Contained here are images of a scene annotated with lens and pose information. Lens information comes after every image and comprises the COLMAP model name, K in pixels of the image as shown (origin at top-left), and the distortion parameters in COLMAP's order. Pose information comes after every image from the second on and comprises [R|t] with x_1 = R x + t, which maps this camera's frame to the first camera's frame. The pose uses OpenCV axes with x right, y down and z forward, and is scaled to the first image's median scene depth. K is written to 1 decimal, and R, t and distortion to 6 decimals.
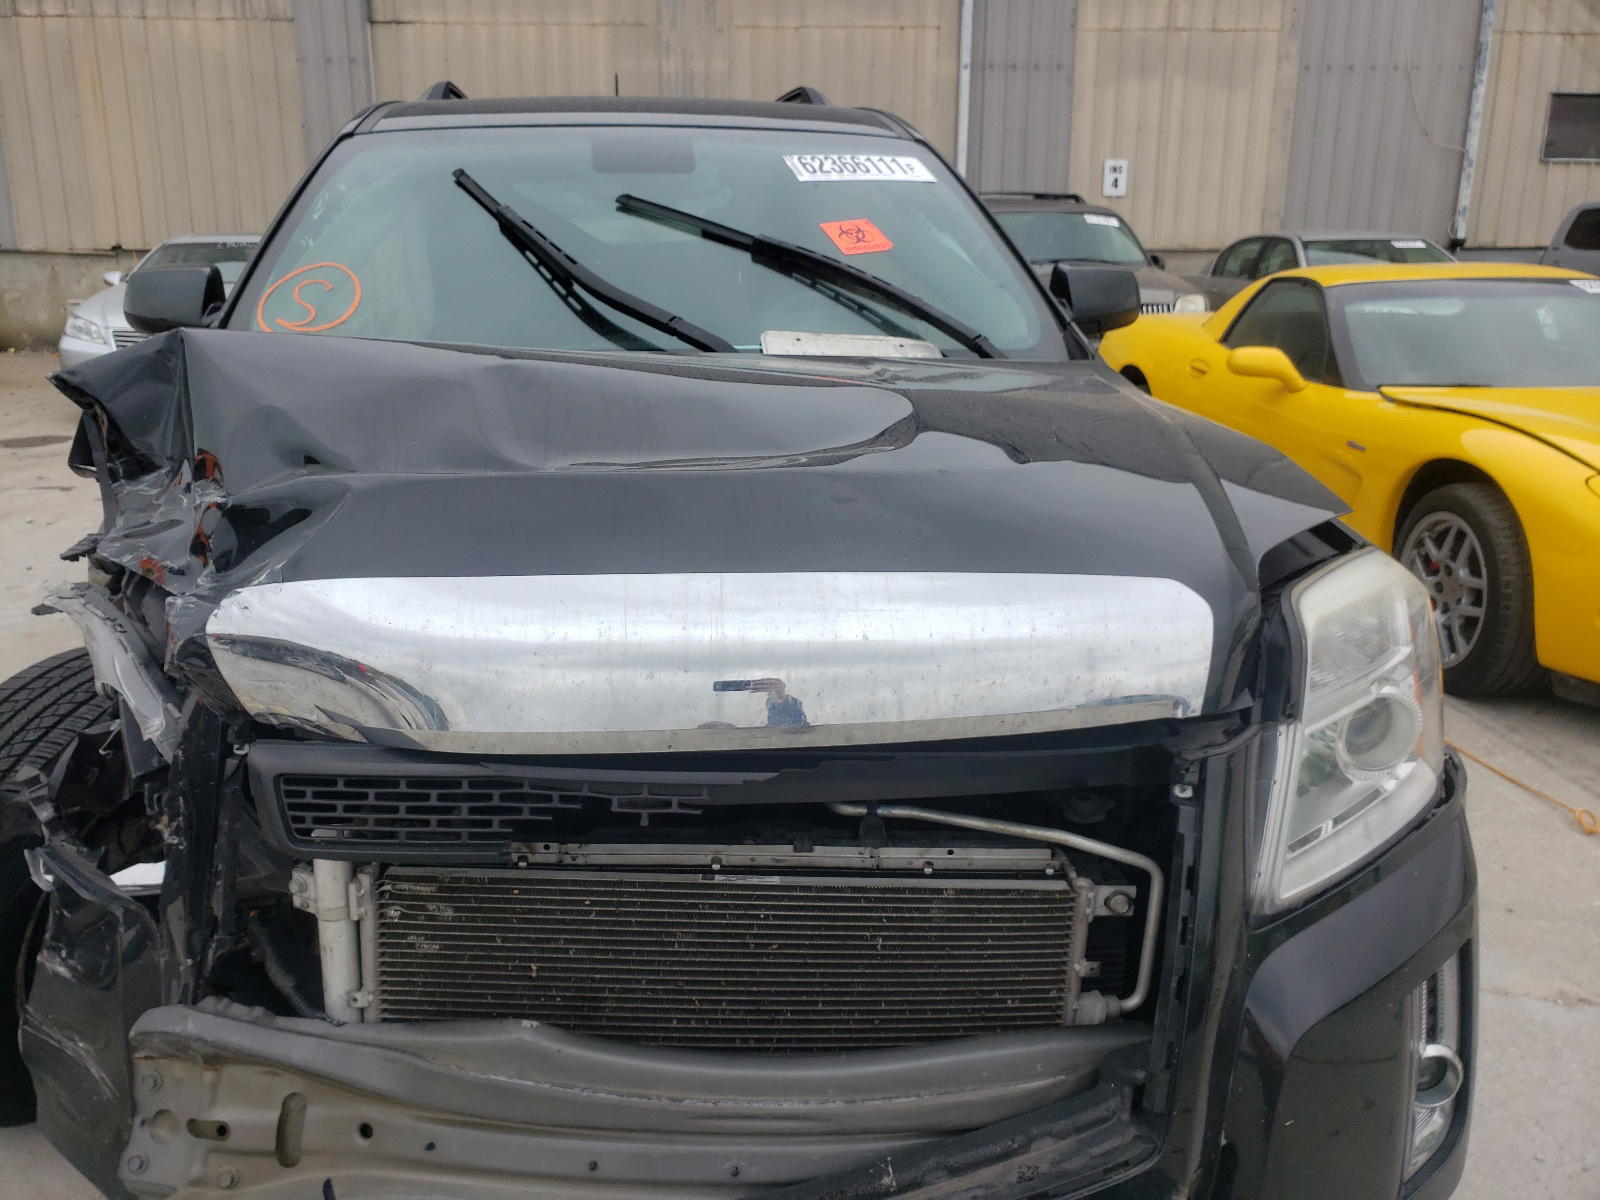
lens RADIAL K [[1308.8, 0, 800.0], [0, 1308.8, 600.0], [0, 0, 1]] dist [0.084813, -0.123718]
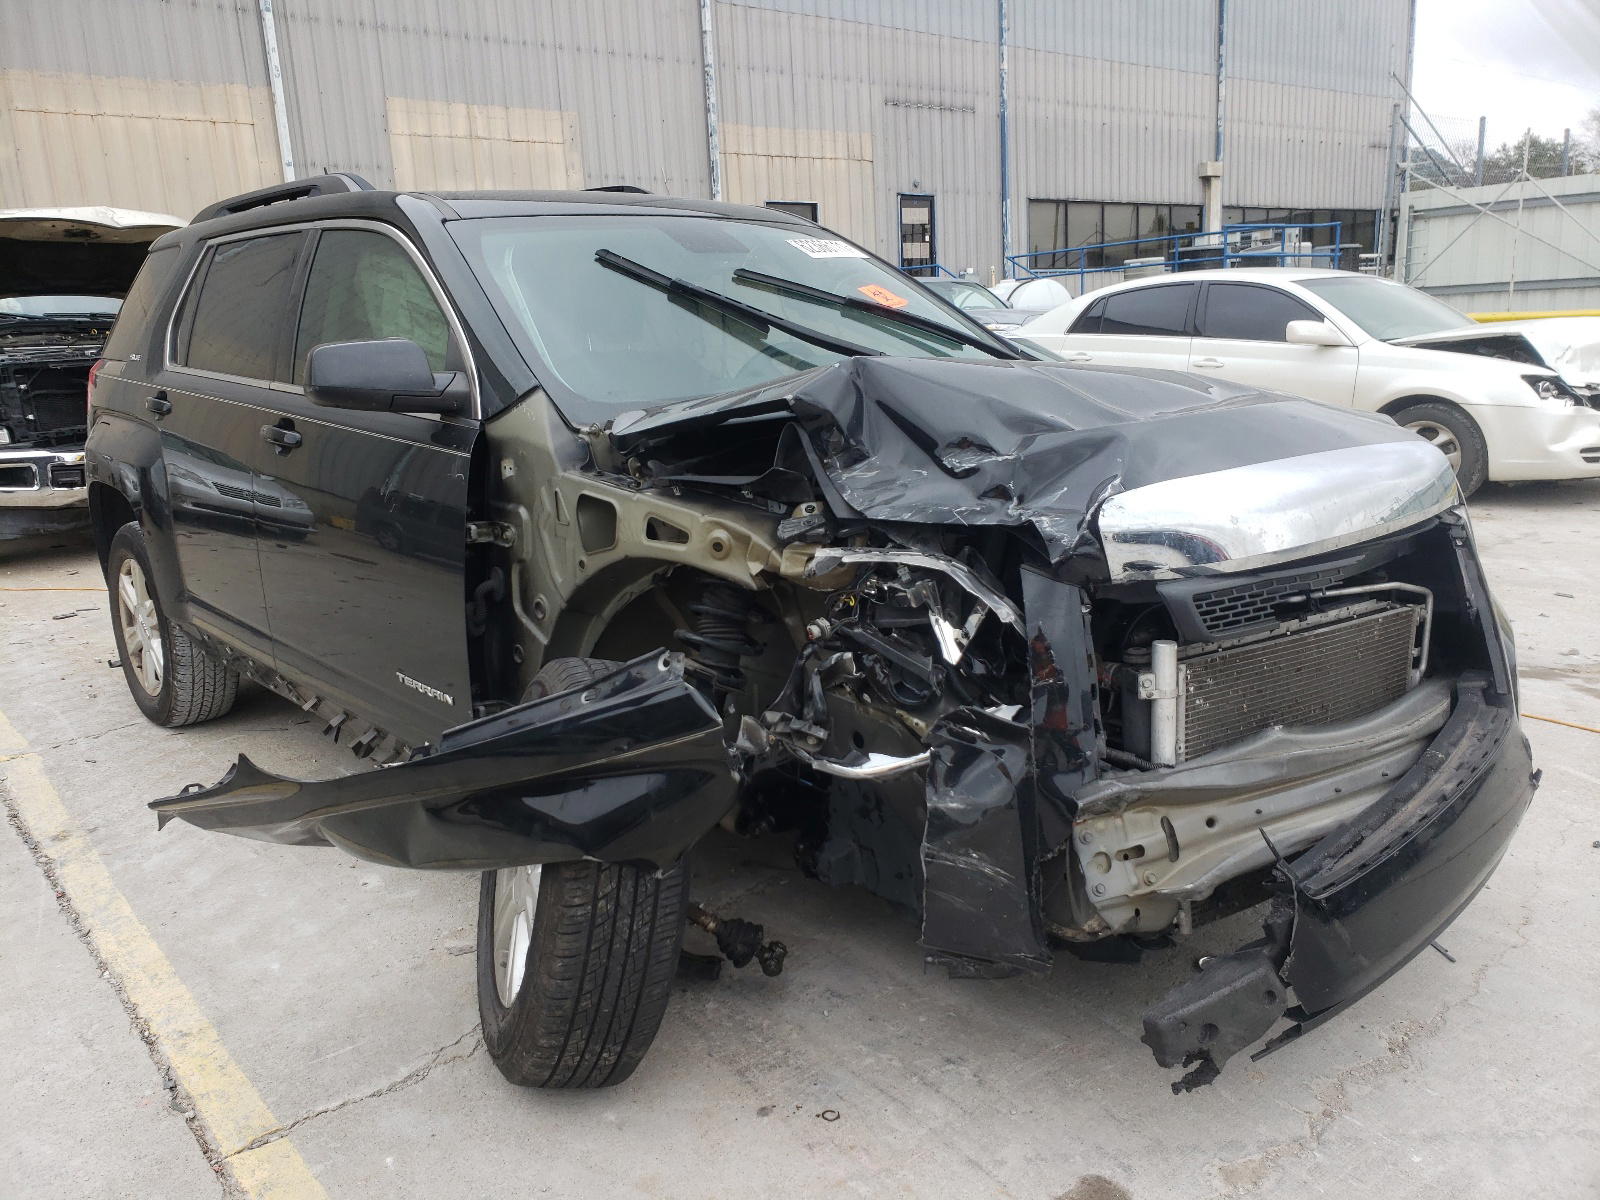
lens RADIAL K [[1308.8, 0, 800.0], [0, 1308.8, 600.0], [0, 0, 1]] dist [0.084813, -0.123718]
pose [[0.802327, -0.157288, 0.575788, -1.065321], [0.196290, 0.980530, -0.005666, 0.031083], [-0.563686, 0.117567, 0.817580, -0.039610]]
